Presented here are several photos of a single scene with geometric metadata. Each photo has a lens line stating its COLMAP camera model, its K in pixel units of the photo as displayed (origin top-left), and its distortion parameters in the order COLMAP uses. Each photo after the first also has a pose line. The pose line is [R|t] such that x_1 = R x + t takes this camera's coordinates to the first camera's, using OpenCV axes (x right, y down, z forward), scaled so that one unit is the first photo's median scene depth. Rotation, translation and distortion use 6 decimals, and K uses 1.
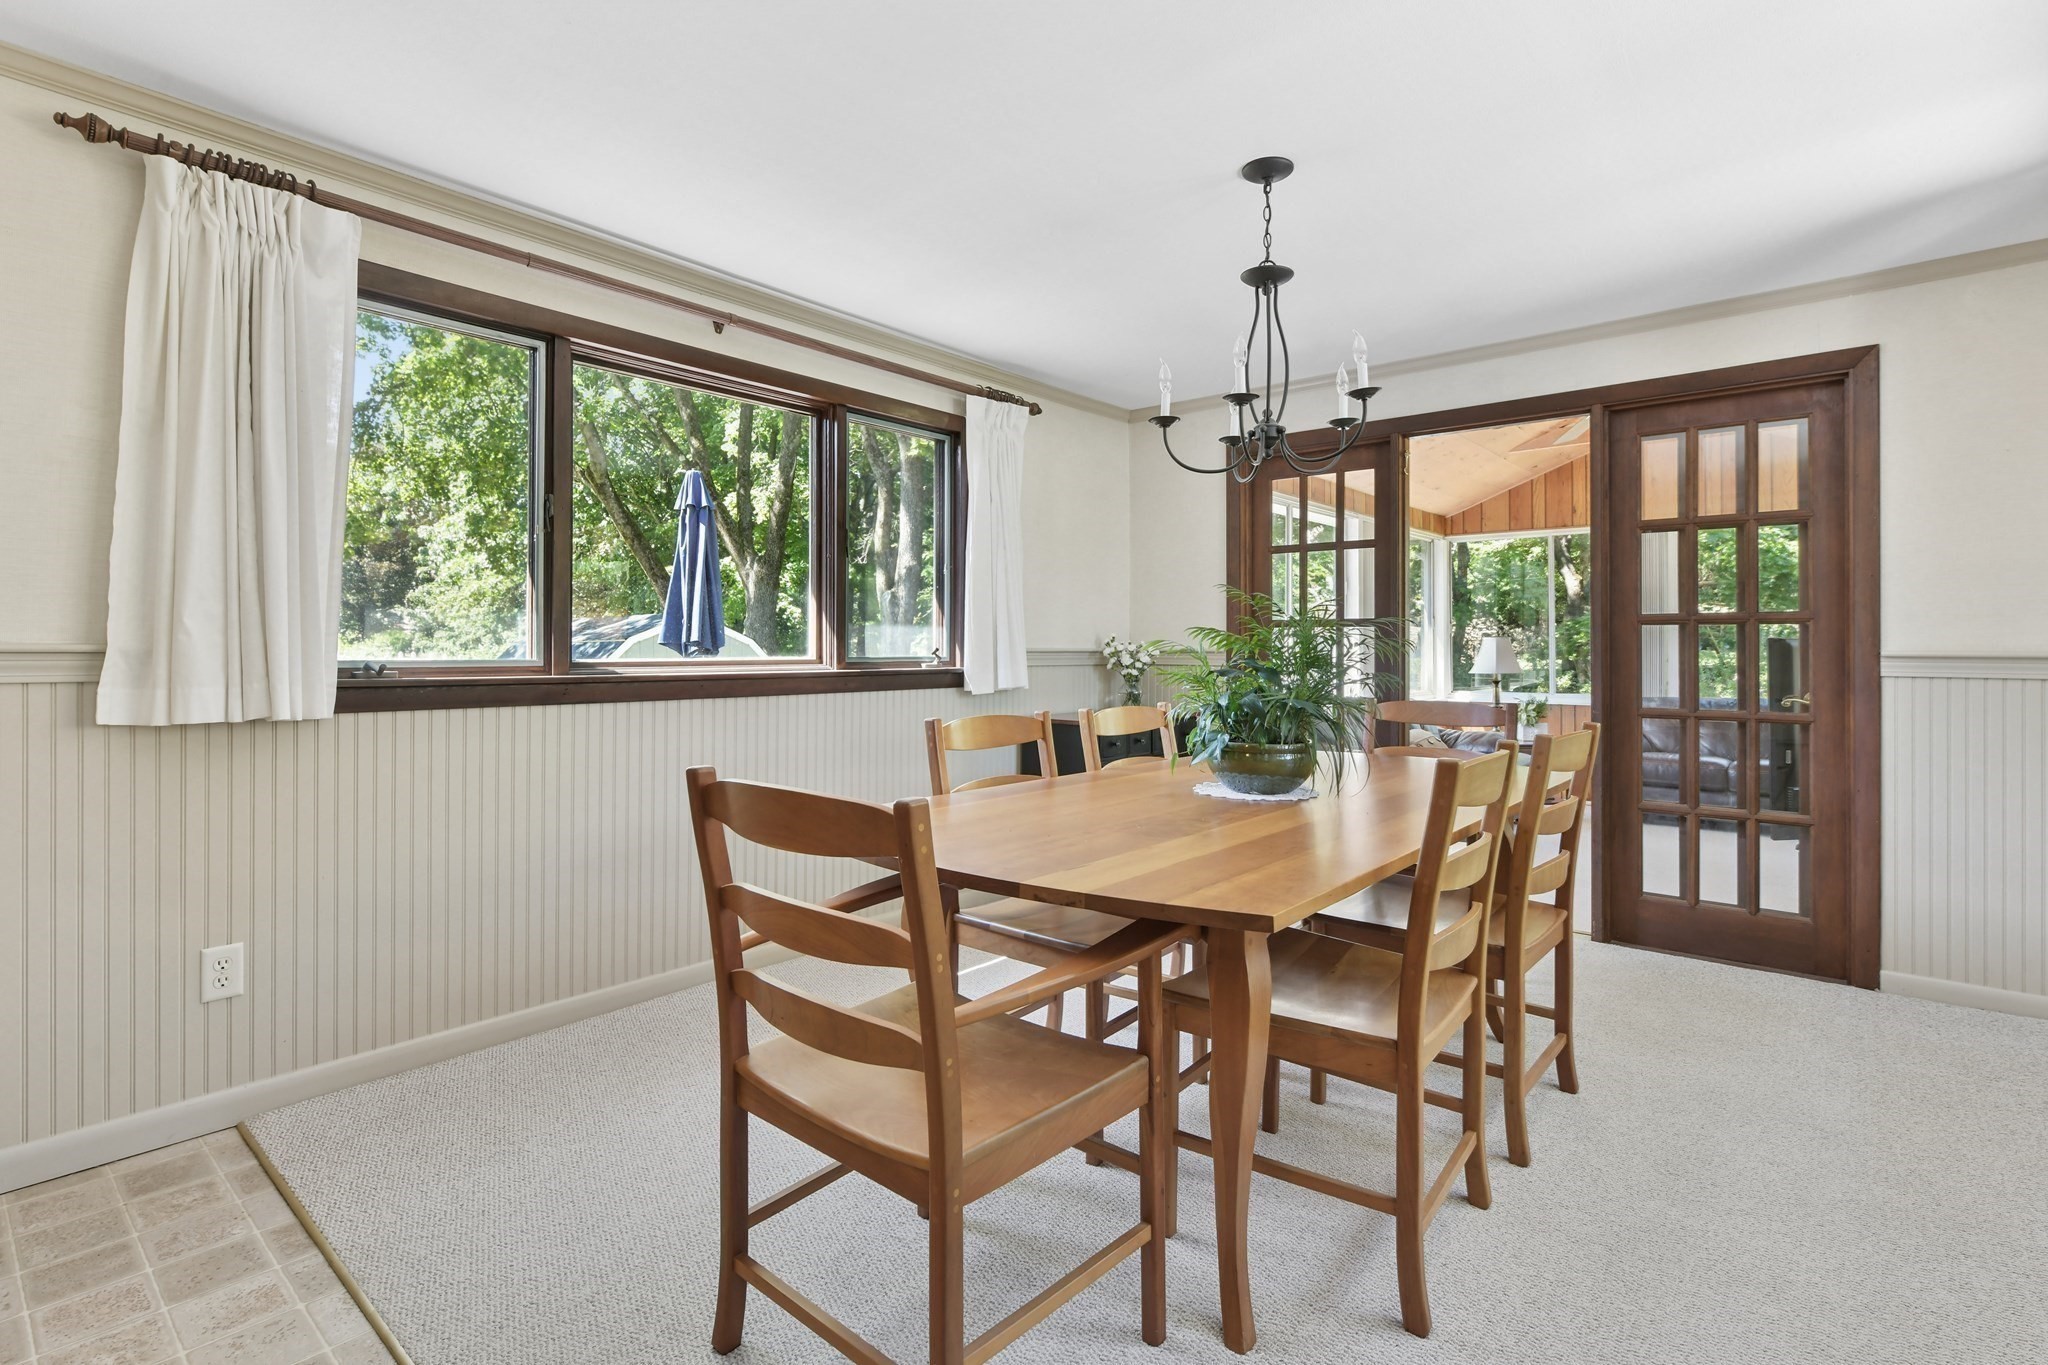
lens RADIAL K [[951.9, 0, 1033.6], [0, 951.9, 642.2], [0, 0, 1]] dist [-0.017642, 0.001028]
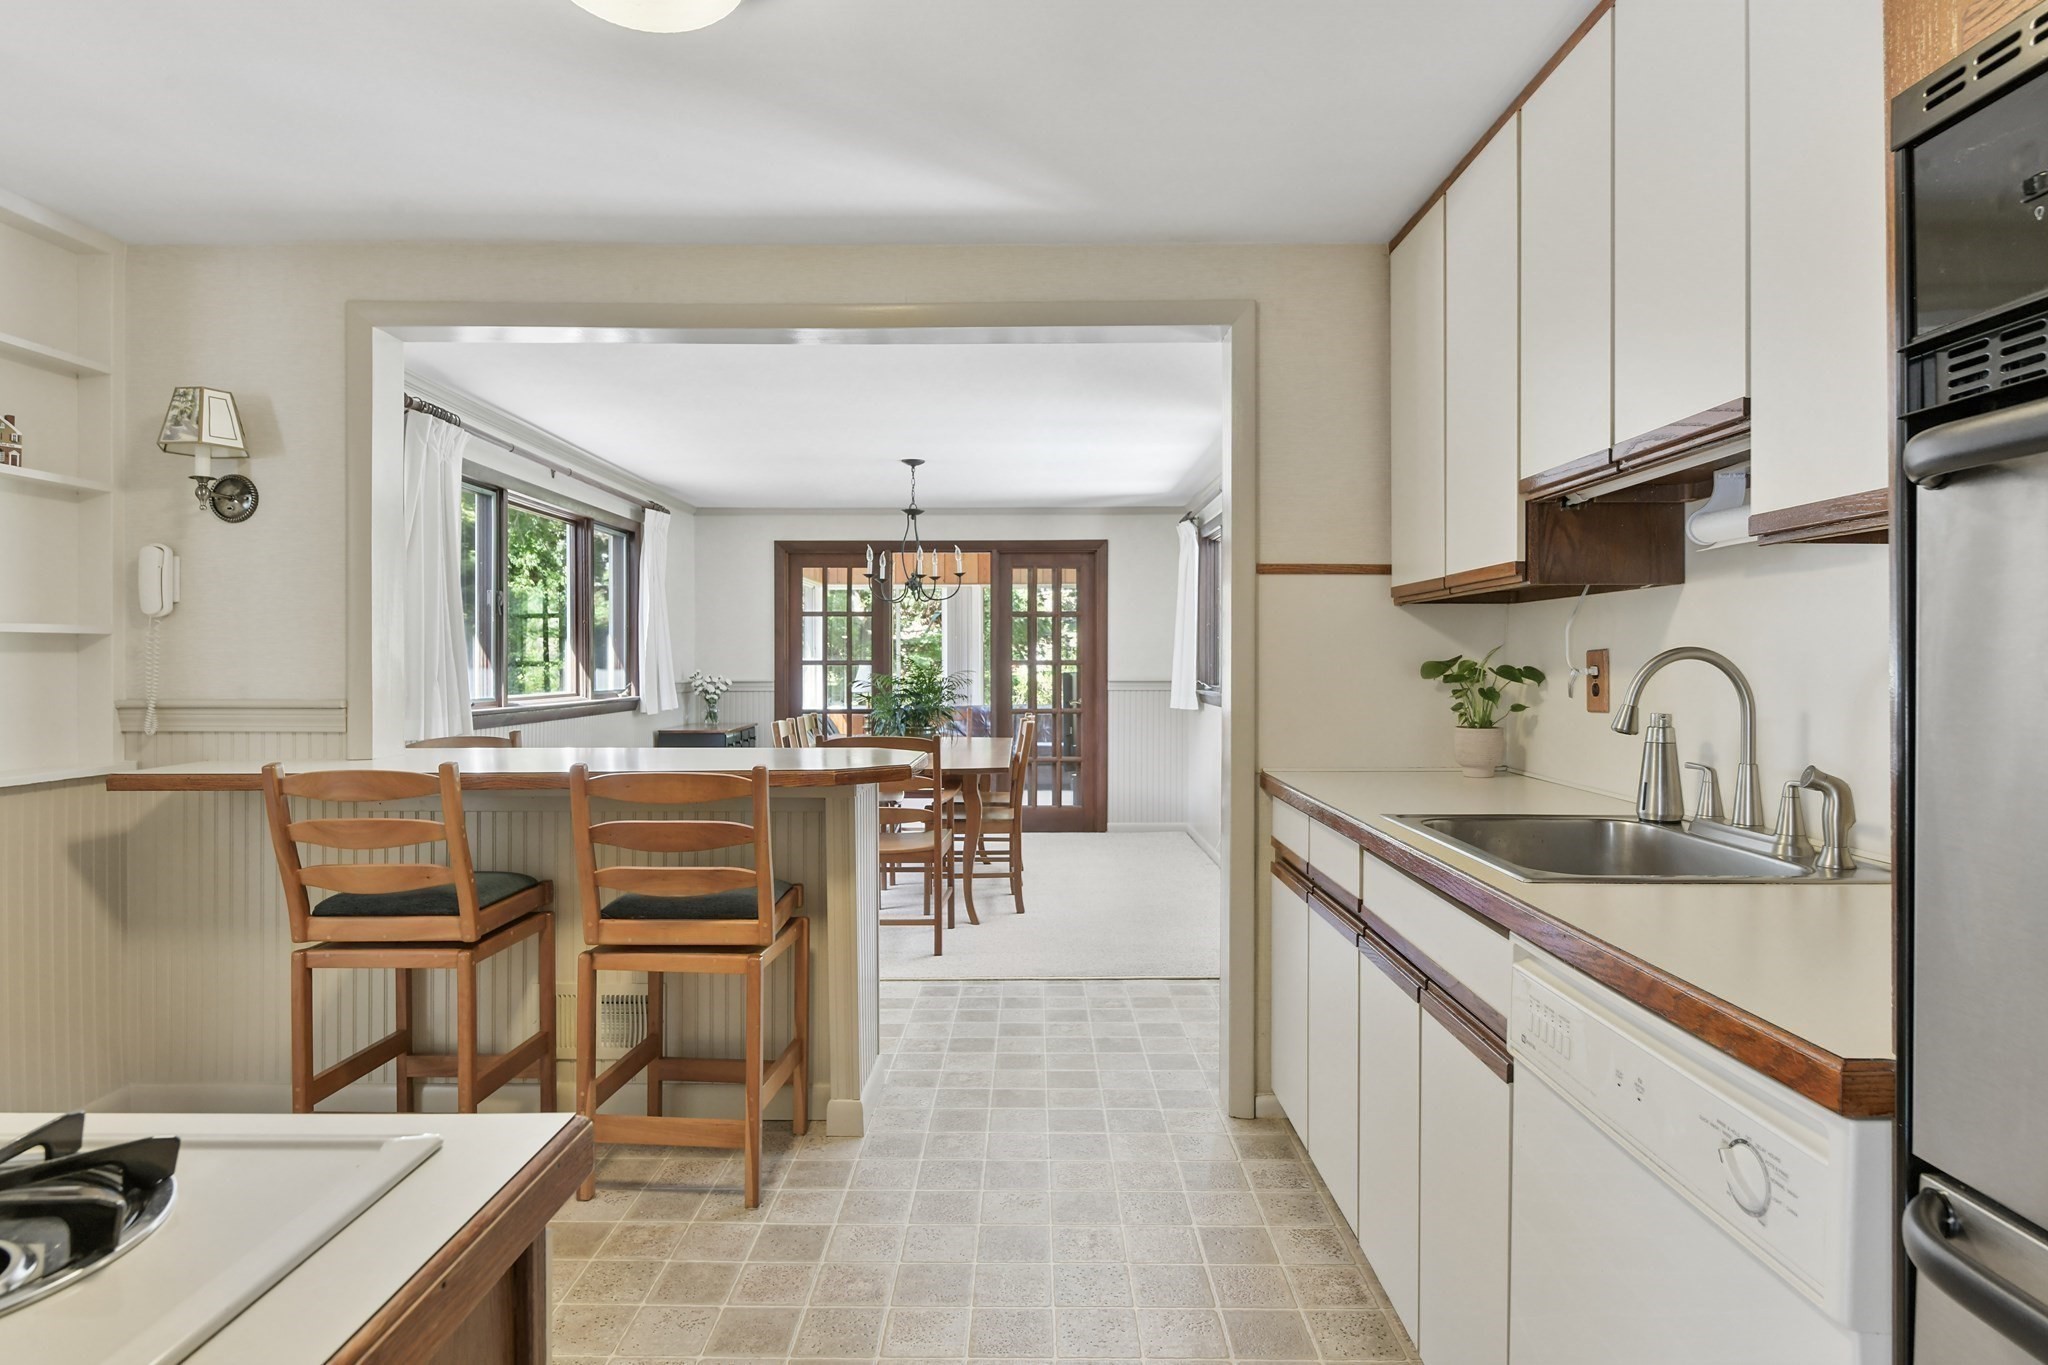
lens RADIAL K [[1077.6, 0, 1016.9], [0, 1077.6, 666.5], [0, 0, 1]] dist [0.002170, 0.000132]
pose [[0.762701, -0.006604, 0.646718, -0.777835], [-0.001824, 0.999922, 0.012362, -0.045276], [-0.646749, -0.010608, 0.762629, -0.687542]]
